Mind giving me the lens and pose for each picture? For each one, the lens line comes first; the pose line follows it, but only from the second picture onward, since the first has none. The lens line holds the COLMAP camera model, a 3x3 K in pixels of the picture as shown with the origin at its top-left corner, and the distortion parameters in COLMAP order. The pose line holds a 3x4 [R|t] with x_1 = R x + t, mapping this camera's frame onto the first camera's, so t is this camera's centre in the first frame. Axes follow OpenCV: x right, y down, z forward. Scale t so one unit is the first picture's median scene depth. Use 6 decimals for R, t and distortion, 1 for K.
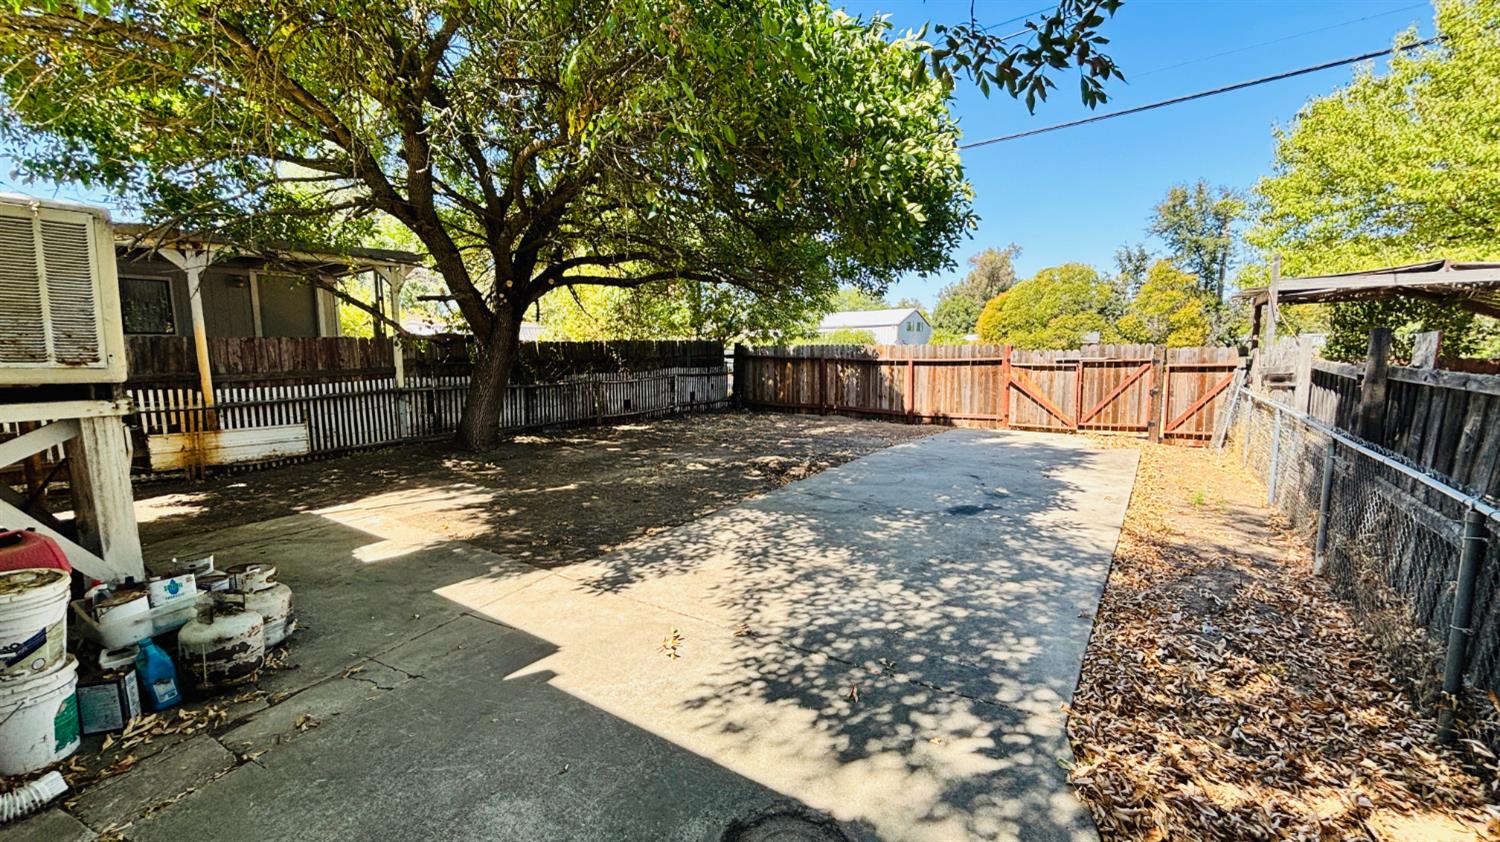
lens RADIAL K [[591.9, 0, 724.7], [0, 591.9, 424.1], [0, 0, 1]] dist [-0.015136, -0.000075]
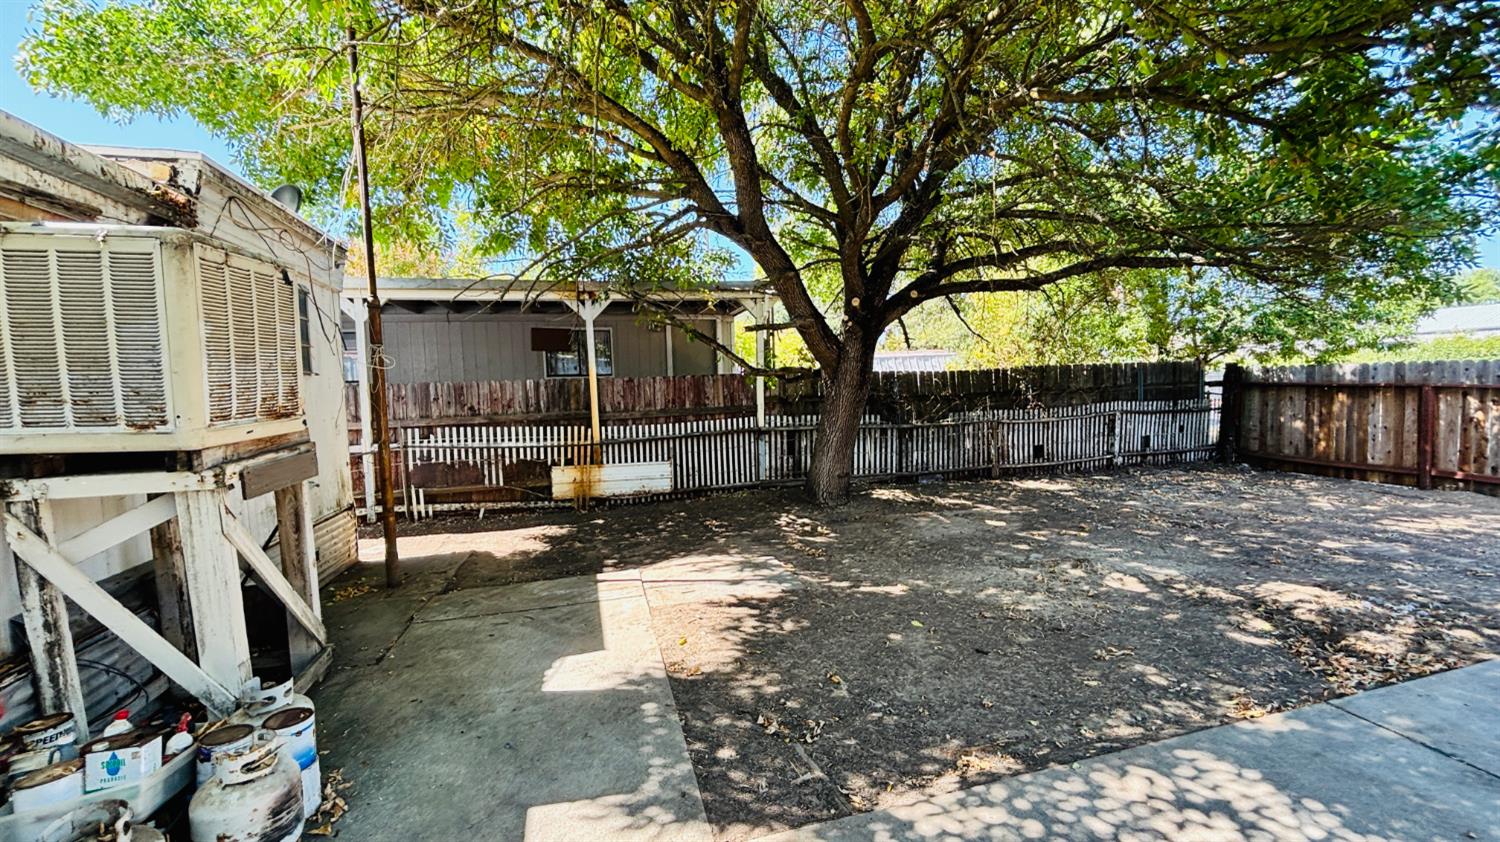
lens RADIAL K [[602.5, 0, 744.0], [0, 602.5, 429.5], [0, 0, 1]] dist [-0.001538, -0.000204]
pose [[0.788821, 0.026359, -0.614057, 0.011938], [-0.050947, 0.998446, -0.022587, -0.034412], [0.612507, 0.049101, 0.788938, 0.235440]]
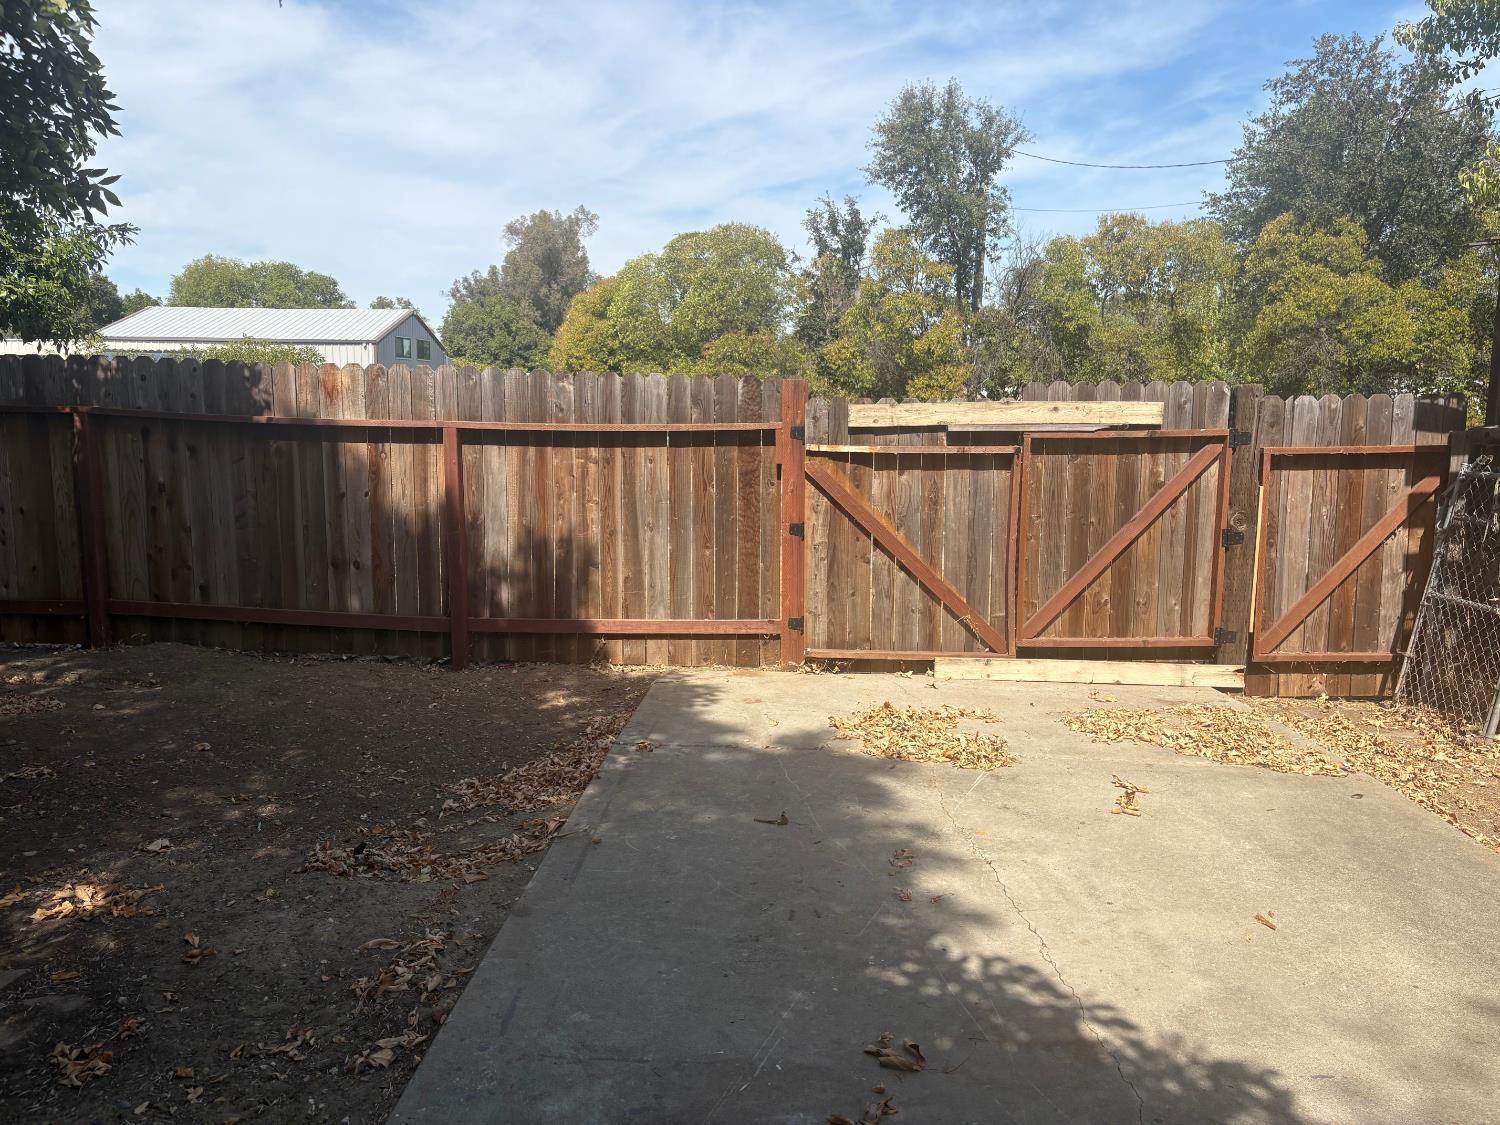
lens RADIAL K [[1132.6, 0, 750.0], [0, 1132.6, 562.5], [0, 0, 1]] dist [0.034027, 0.000298]
pose [[0.822673, -0.057875, 0.565562, 0.165709], [0.050305, 0.998313, 0.028985, -0.067074], [-0.566285, 0.004606, 0.824196, 0.620225]]
